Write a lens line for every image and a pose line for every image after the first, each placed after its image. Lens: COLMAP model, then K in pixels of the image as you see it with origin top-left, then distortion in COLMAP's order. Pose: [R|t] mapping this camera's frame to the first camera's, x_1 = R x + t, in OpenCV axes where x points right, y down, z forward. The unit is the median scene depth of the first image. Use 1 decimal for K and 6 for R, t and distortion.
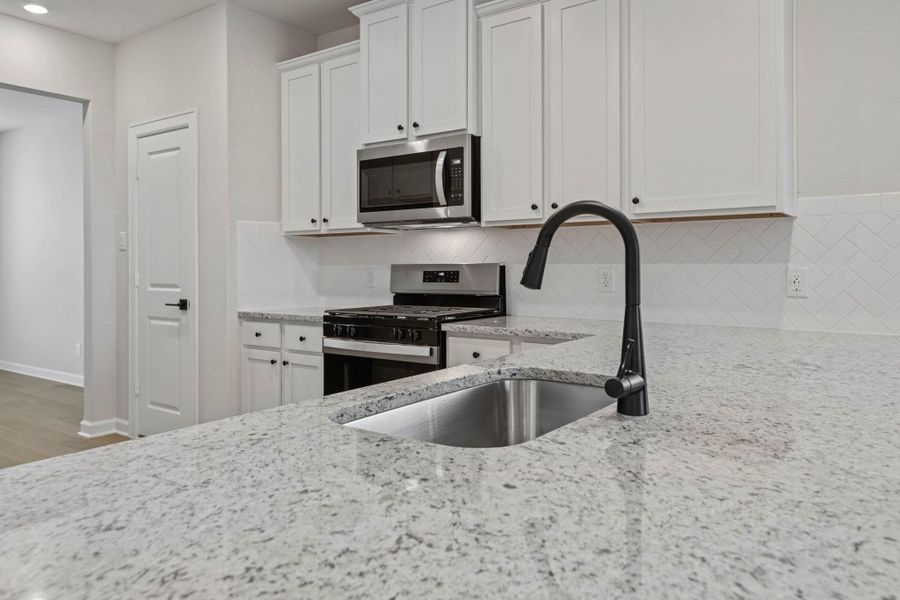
lens RADIAL K [[637.7, 0, 453.9], [0, 637.7, 267.9], [0, 0, 1]] dist [0.030950, -0.001172]
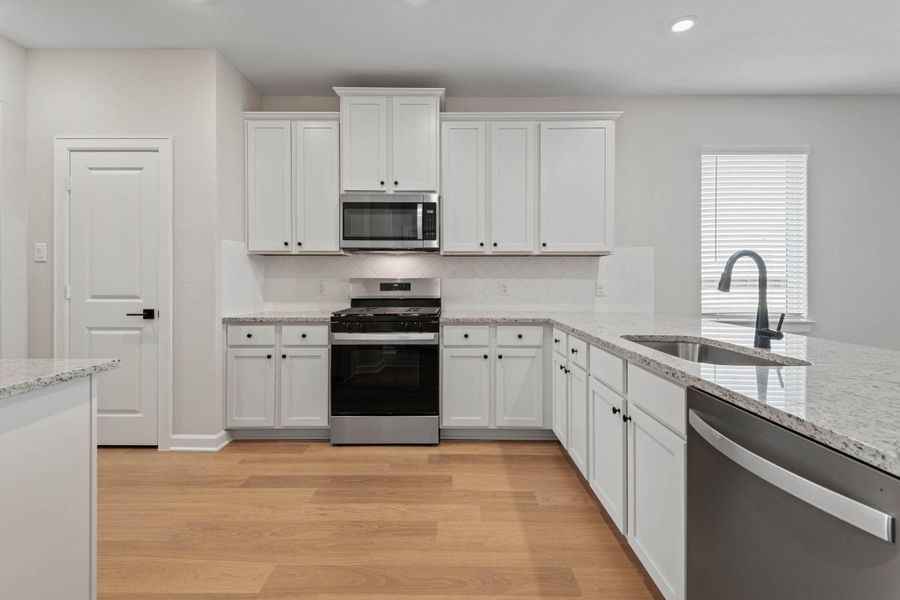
lens RADIAL K [[415.1, 0, 451.6], [0, 415.1, 280.0], [0, 0, 1]] dist [0.039872, -0.026848]
pose [[0.813475, 0.004530, 0.581582, -0.479186], [-0.003601, 0.999990, -0.002751, 0.000012], [-0.581589, 0.000144, 0.813483, 0.144925]]
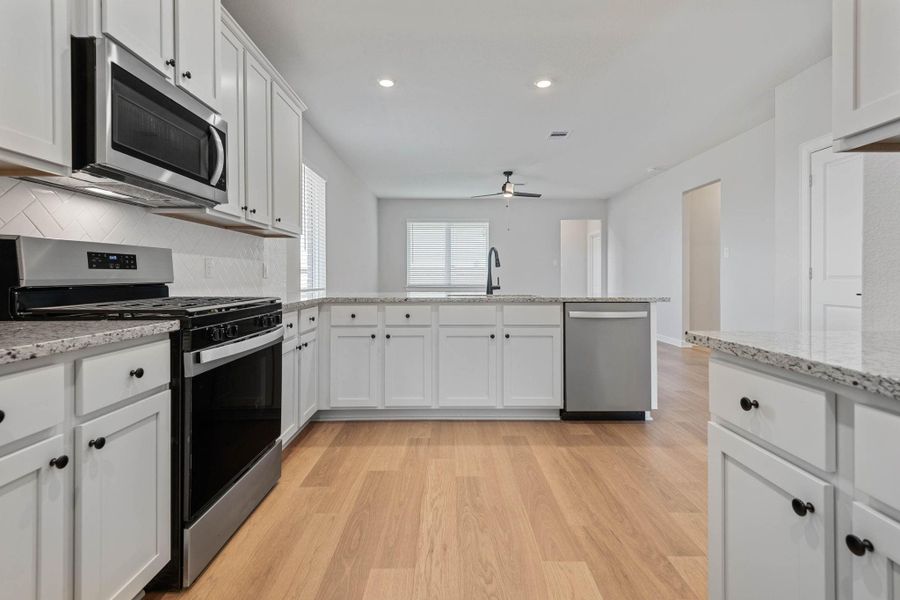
lens RADIAL K [[415.1, 0, 451.6], [0, 415.1, 280.0], [0, 0, 1]] dist [0.039872, -0.026848]
pose [[-0.592054, -0.004009, 0.805888, -0.652418], [0.001821, 0.999978, 0.006312, 0.033574], [-0.805896, 0.005204, -0.592034, 0.986056]]
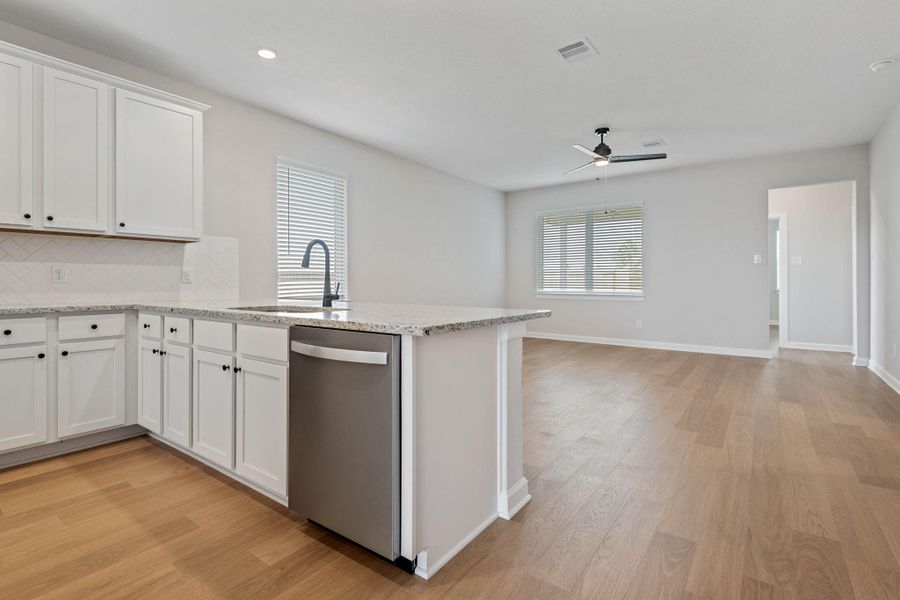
lens RADIAL K [[428.3, 0, 450.5], [0, 428.3, 280.0], [0, 0, 1]] dist [0.026505, -0.021746]
pose [[0.003332, 0.005936, 0.999977, -0.631179], [0.001624, 0.999981, -0.005941, 0.033977], [-0.999993, 0.001644, 0.003322, 0.120019]]
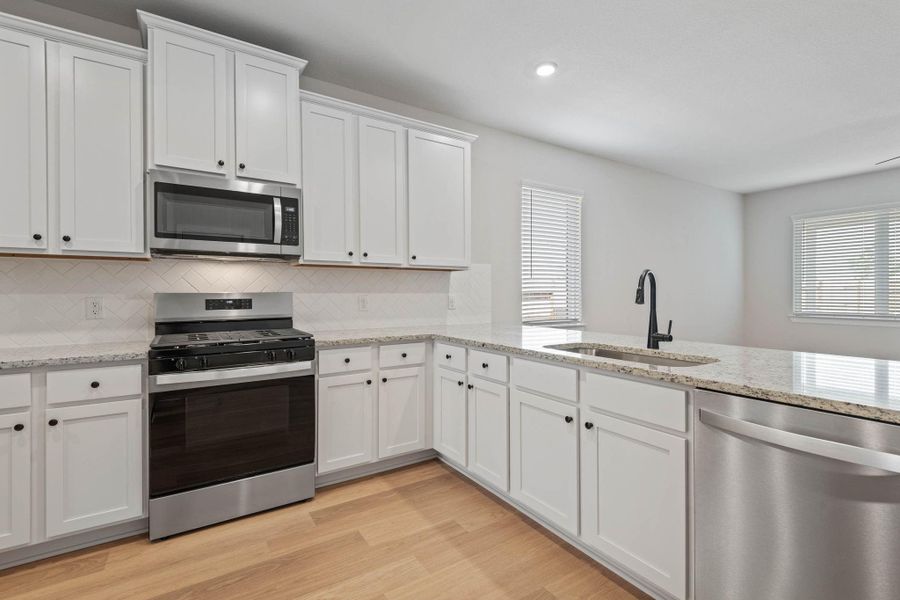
lens RADIAL K [[412.3, 0, 452.3], [0, 412.3, 292.7], [0, 0, 1]] dist [0.033436, -0.018221]
pose [[0.360725, 0.003224, 0.932667, -0.563391], [0.001876, 0.999989, -0.004182, -0.002739], [-0.932670, 0.003258, 0.360715, 0.381934]]
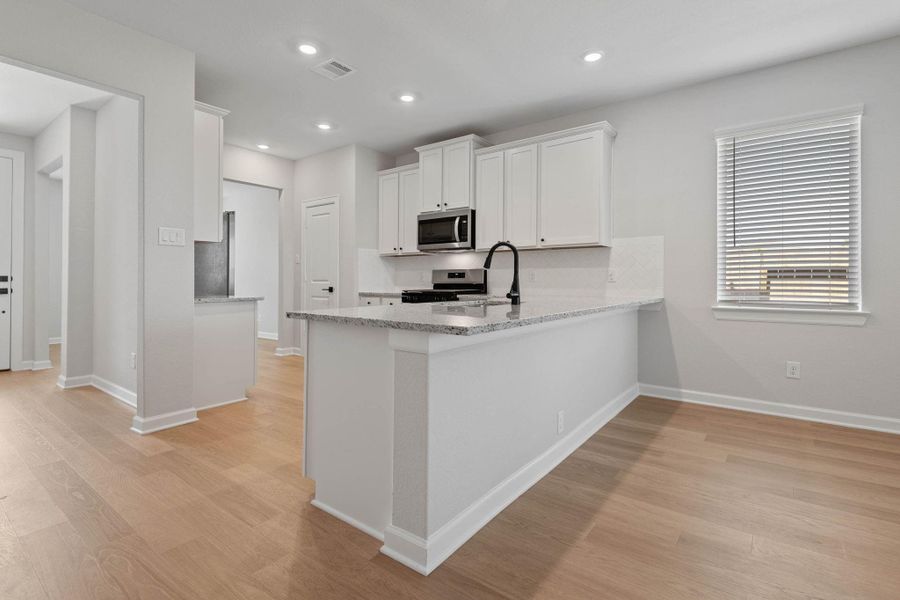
lens RADIAL K [[428.3, 0, 450.5], [0, 428.3, 280.0], [0, 0, 1]] dist [0.026505, -0.021746]
pose [[0.999662, 0.004755, -0.025561, -0.004329], [-0.004842, 0.999983, -0.003335, 0.034151], [0.025544, 0.003457, 0.999668, -0.417837]]
